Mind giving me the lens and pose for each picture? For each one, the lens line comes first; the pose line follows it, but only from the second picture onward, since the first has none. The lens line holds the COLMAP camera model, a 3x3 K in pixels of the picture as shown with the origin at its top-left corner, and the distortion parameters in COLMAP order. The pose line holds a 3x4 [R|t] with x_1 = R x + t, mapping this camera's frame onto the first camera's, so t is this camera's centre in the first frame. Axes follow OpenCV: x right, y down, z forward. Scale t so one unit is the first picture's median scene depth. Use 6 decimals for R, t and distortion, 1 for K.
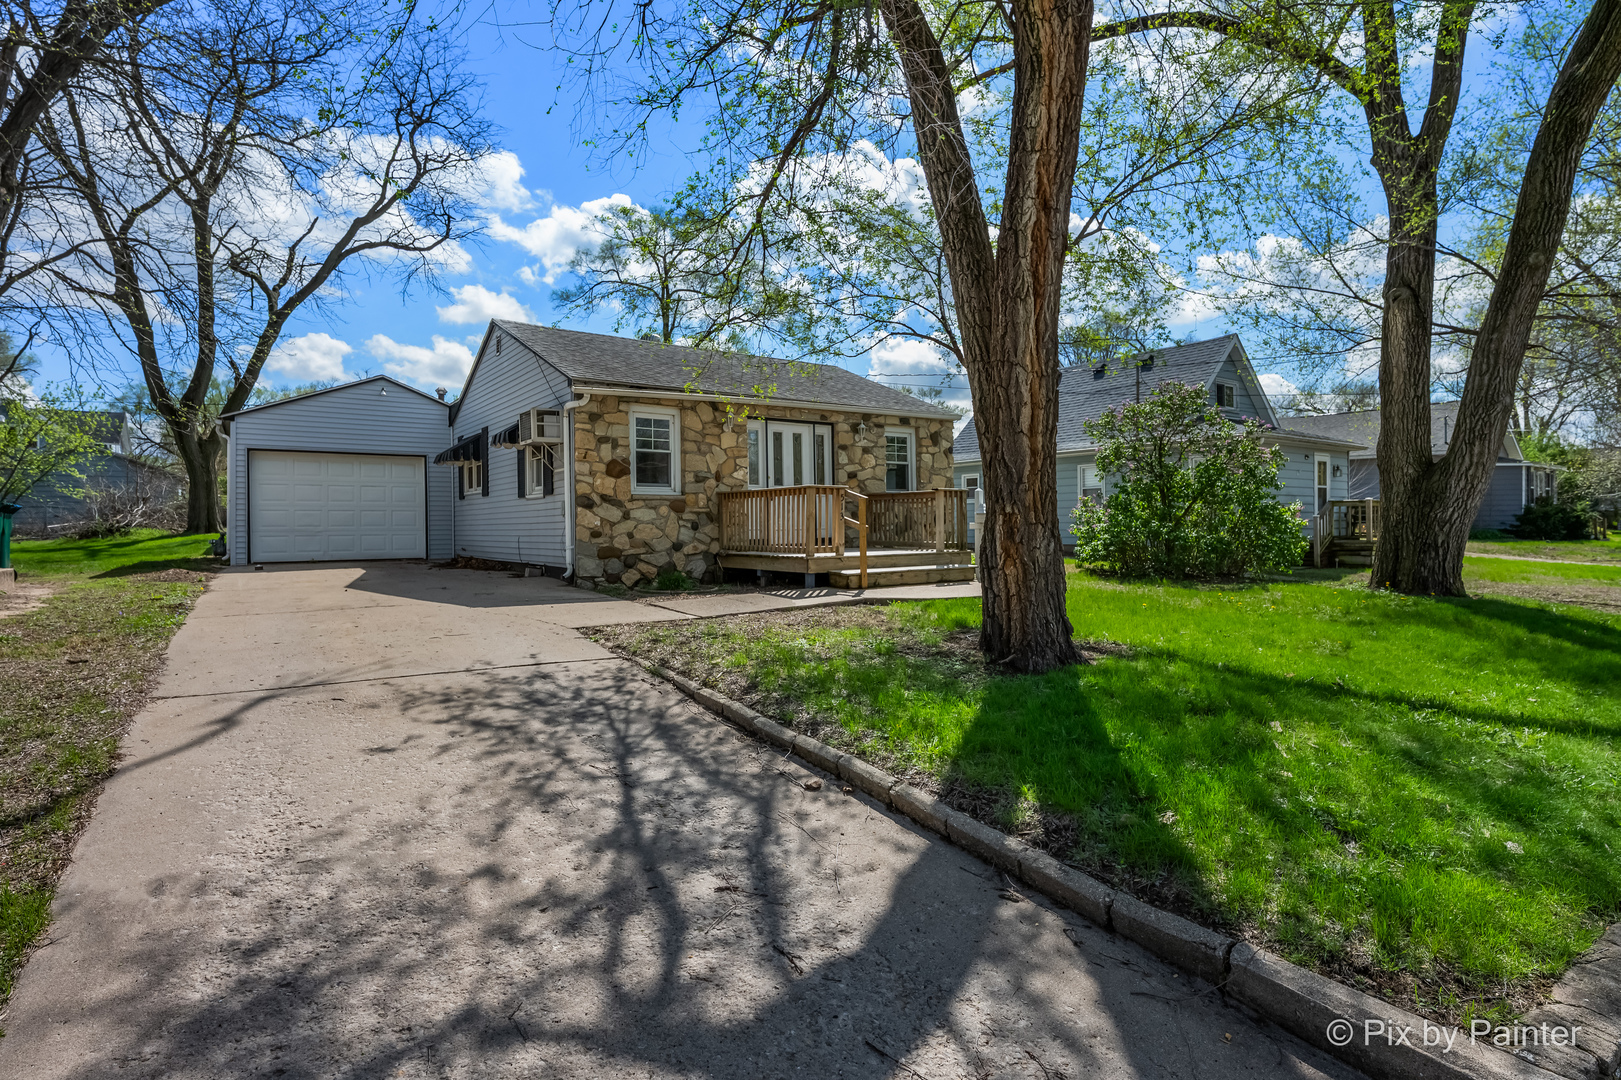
lens RADIAL K [[781.8, 0, 837.2], [0, 781.8, 539.5], [0, 0, 1]] dist [-0.001540, -0.000286]
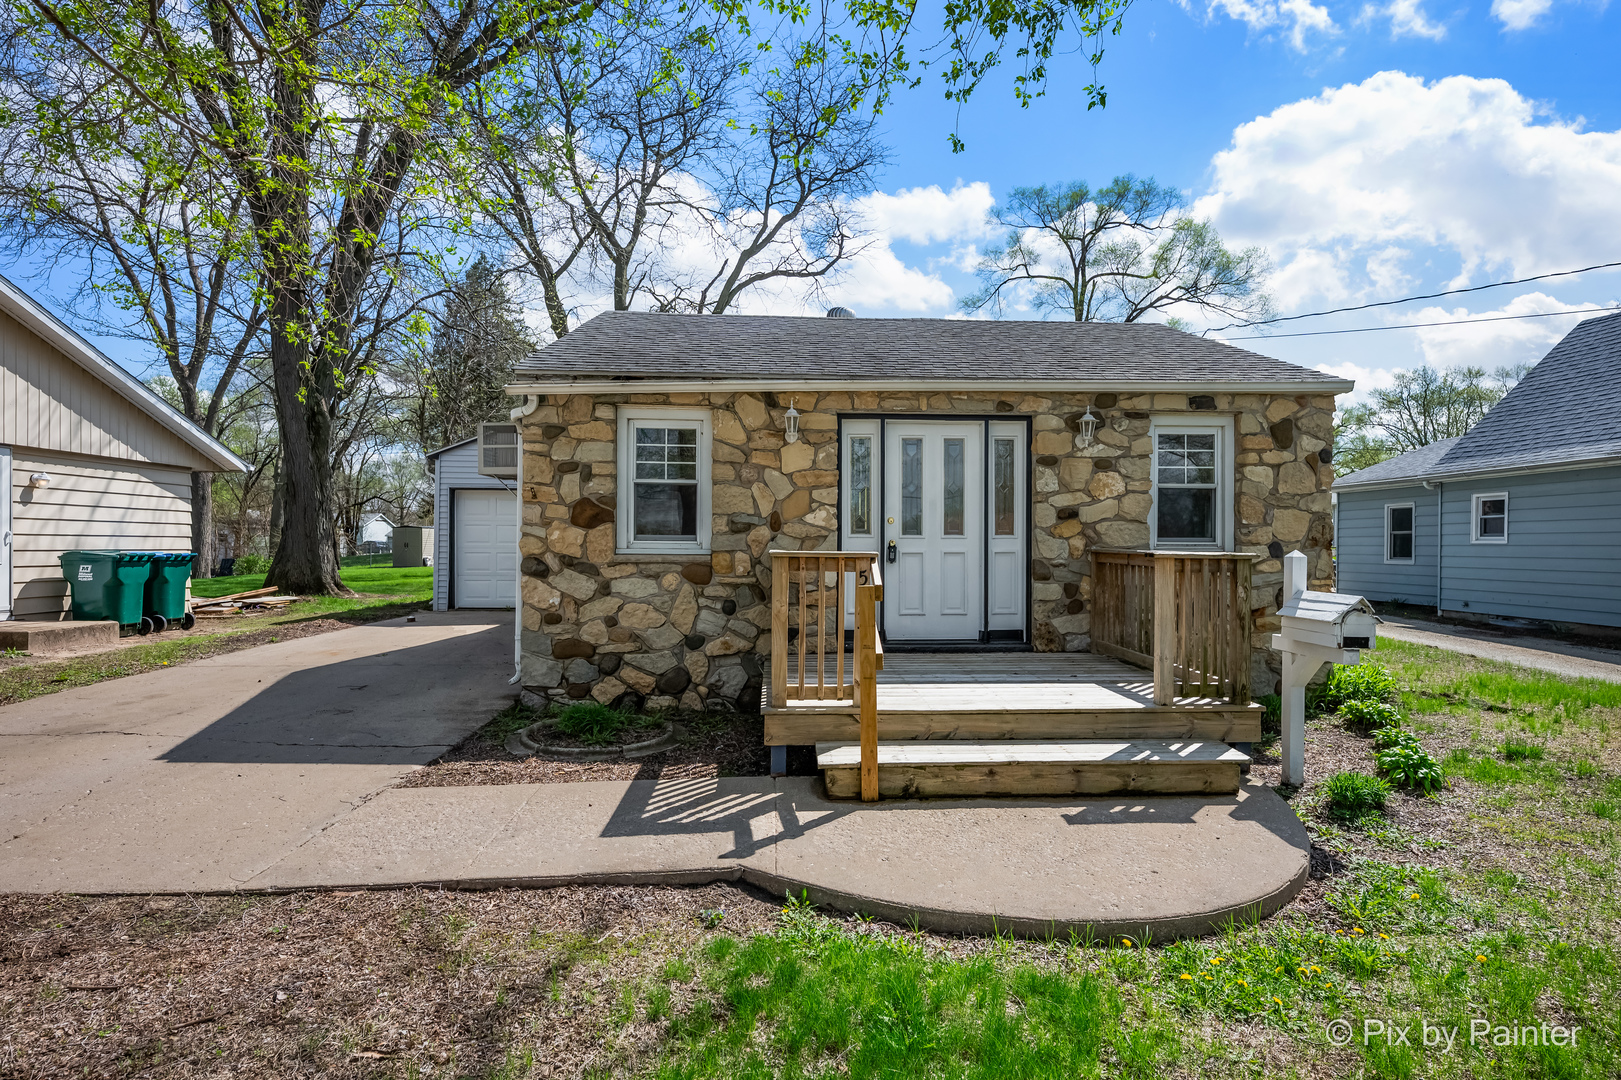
lens RADIAL K [[805.7, 0, 848.6], [0, 805.7, 559.0], [0, 0, 1]] dist [-0.002489, -0.000776]
pose [[0.834236, 0.025286, -0.550827, 0.212697], [-0.025845, 0.999643, 0.006746, -0.057018], [0.550801, 0.008609, 0.834592, 0.518925]]
